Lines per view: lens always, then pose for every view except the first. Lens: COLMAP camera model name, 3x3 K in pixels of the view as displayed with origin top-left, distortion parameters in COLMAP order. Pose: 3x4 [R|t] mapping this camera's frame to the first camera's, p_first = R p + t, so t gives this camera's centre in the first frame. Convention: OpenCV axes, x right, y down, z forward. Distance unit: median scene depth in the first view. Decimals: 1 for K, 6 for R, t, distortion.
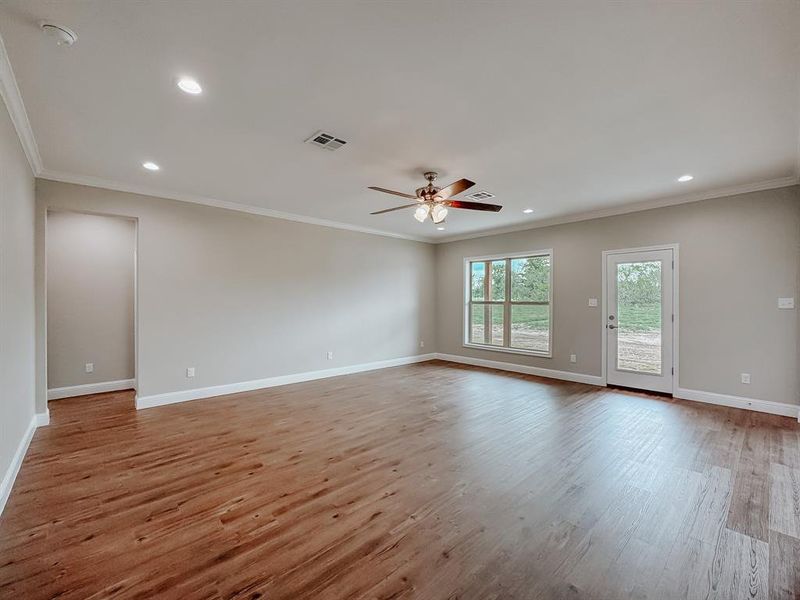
lens RADIAL K [[330.6, 0, 395.1], [0, 330.6, 293.2], [0, 0, 1]] dist [-0.001242, -0.000169]
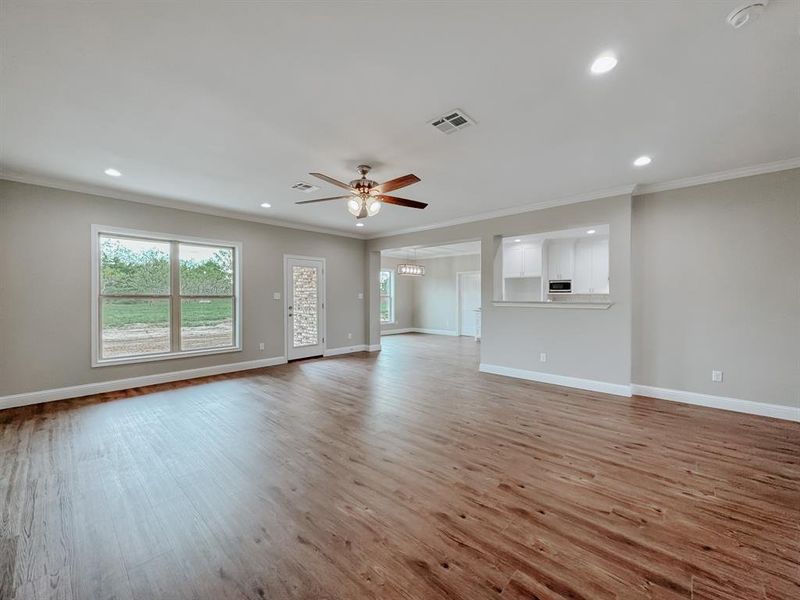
lens RADIAL K [[324.5, 0, 392.7], [0, 324.5, 299.9], [0, 0, 1]] dist [0.009032, 0.000071]
pose [[-0.064128, -0.012254, 0.997866, -0.634572], [-0.025863, 0.999609, 0.010613, 0.019900], [-0.997607, -0.025127, -0.064420, 0.697617]]
